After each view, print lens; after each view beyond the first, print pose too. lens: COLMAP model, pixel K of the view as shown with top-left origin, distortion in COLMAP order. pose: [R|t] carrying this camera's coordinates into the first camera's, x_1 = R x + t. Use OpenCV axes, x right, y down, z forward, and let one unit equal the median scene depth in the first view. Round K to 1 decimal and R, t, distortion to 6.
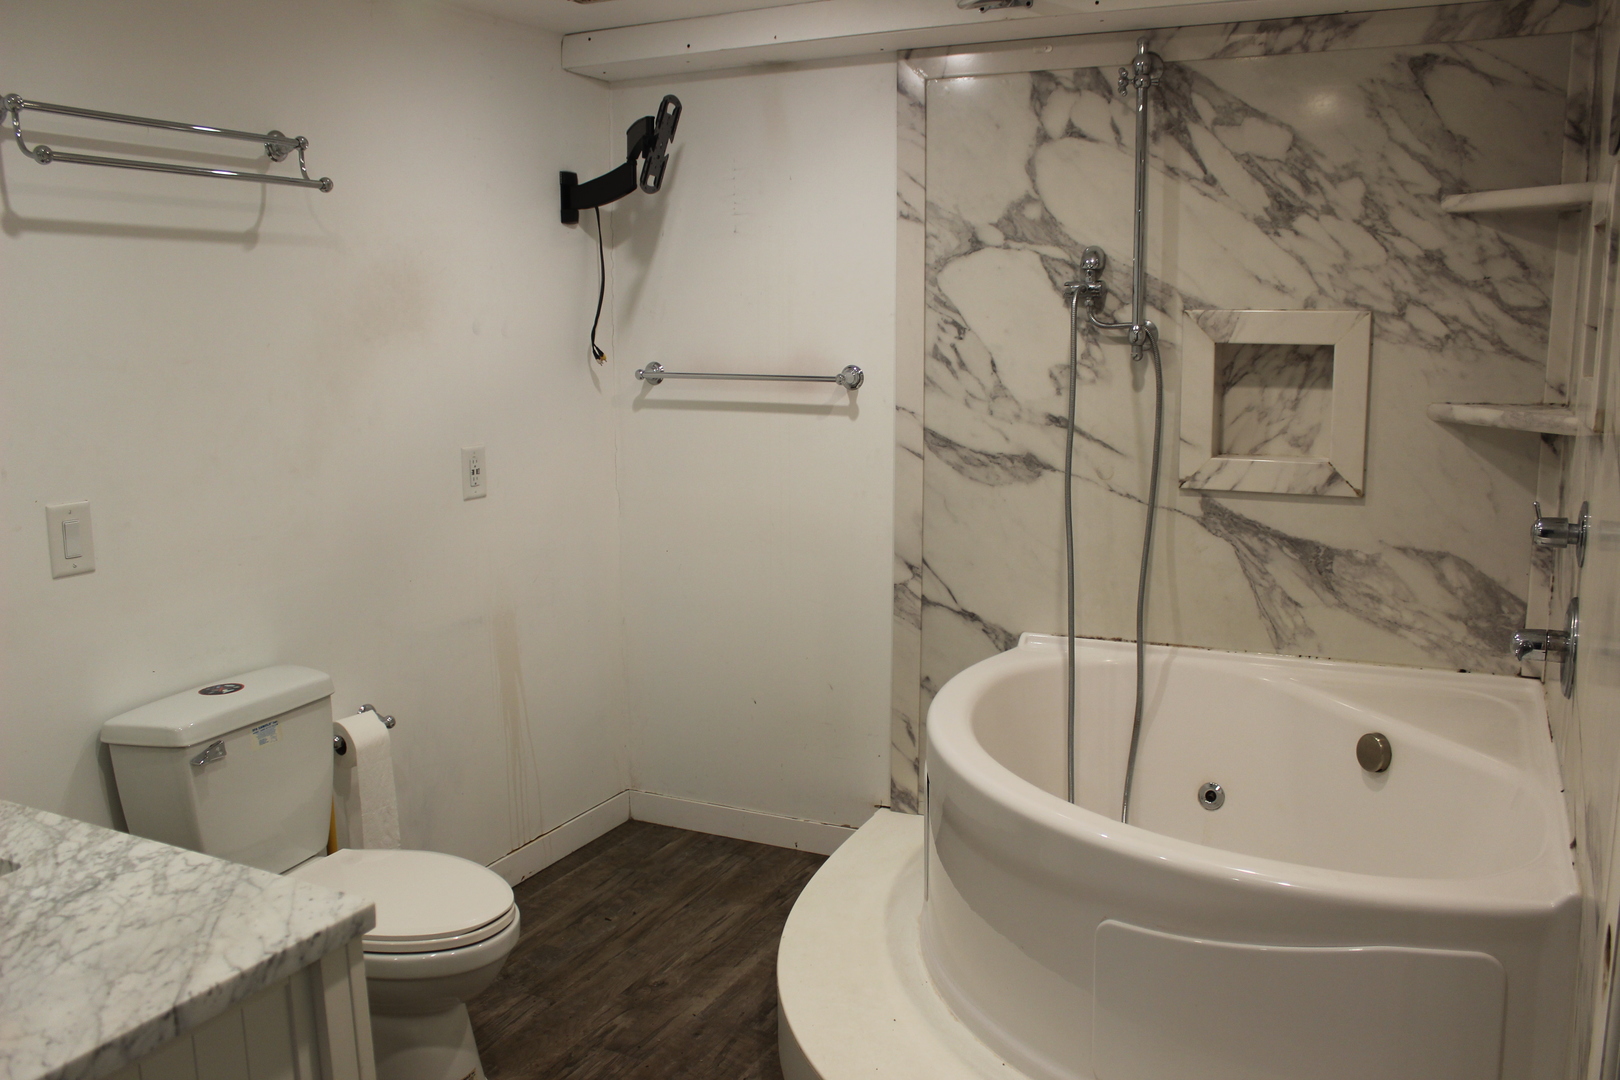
lens RADIAL K [[1347.7, 0, 809.8], [0, 1347.7, 540.7], [0, 0, 1]] dist [-0.167877, 0.141127]
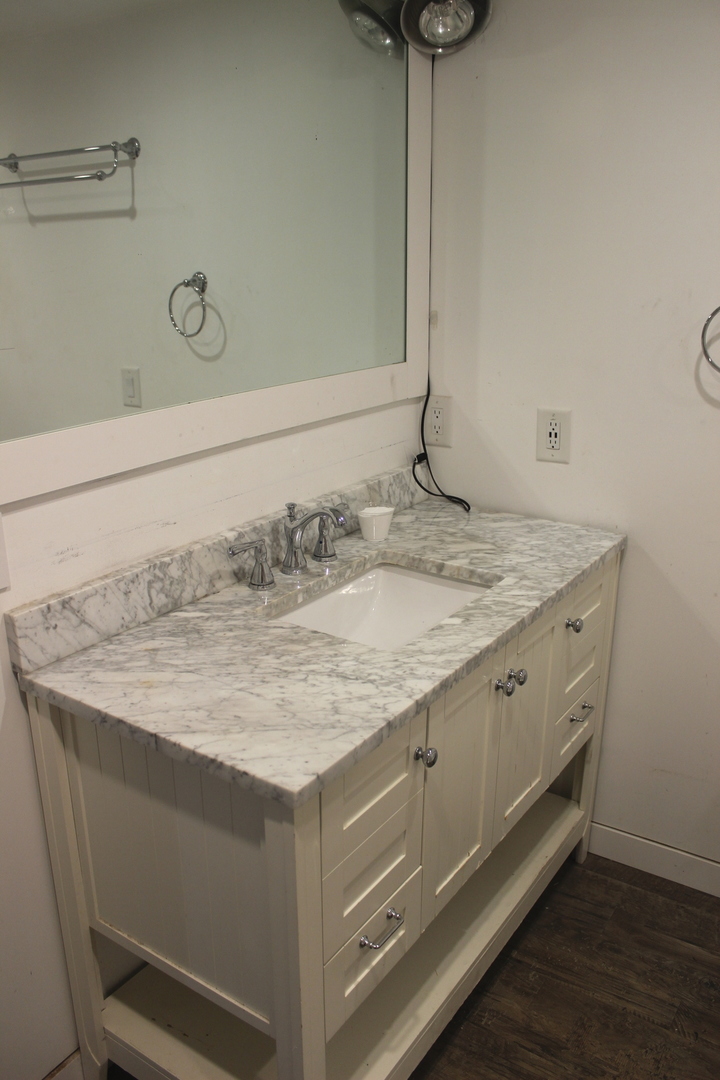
lens RADIAL K [[898.5, 0, 358.5], [0, 898.5, 542.0], [0, 0, 1]] dist [-0.167877, 0.141127]
pose [[-0.147564, 0.307717, -0.939966, 0.370114], [-0.155745, 0.931284, 0.329325, -0.224081], [0.976713, 0.194991, -0.089499, 1.157731]]
